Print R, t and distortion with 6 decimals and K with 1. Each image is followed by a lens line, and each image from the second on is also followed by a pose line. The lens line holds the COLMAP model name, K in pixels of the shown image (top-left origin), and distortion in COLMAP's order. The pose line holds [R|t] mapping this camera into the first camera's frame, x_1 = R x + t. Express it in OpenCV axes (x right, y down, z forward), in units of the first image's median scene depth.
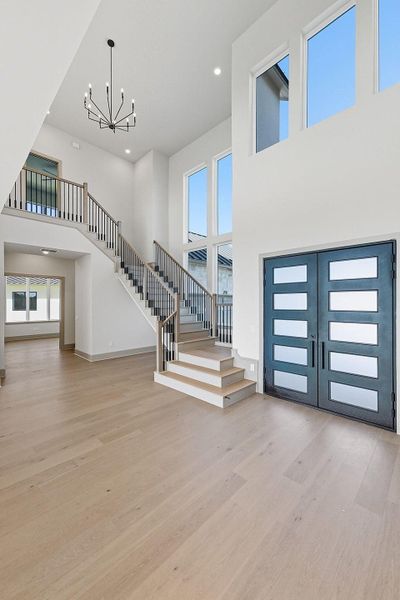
lens RADIAL K [[240.4, 0, 199.9], [0, 240.4, 304.6], [0, 0, 1]] dist [-0.009913, 0.000442]
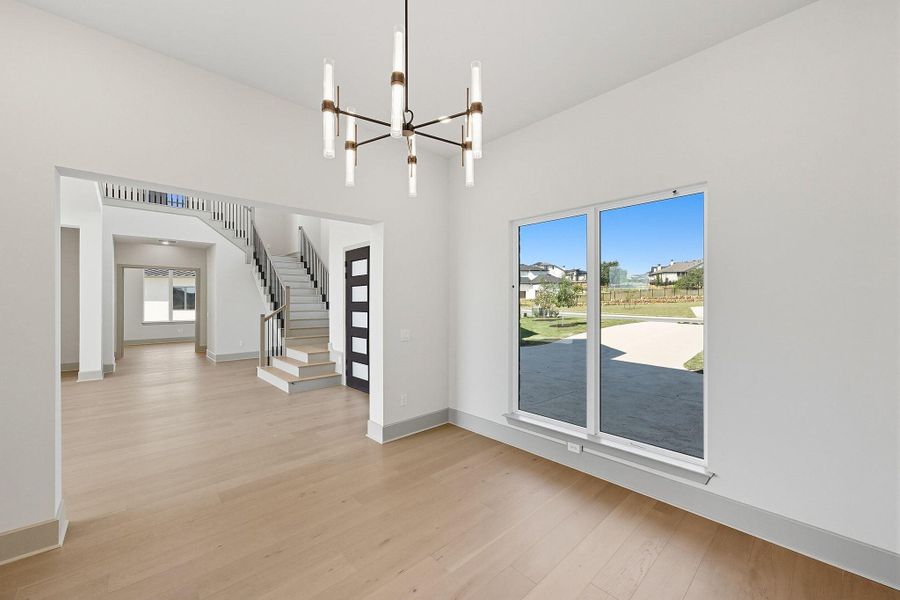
lens RADIAL K [[360.6, 0, 455.8], [0, 360.6, 301.4], [0, 0, 1]] dist [-0.009913, 0.000442]
pose [[0.999044, 0.004510, -0.043484, 0.548956], [-0.005339, 0.999806, -0.018984, 0.031033], [0.043390, 0.019198, 0.998874, -0.343201]]
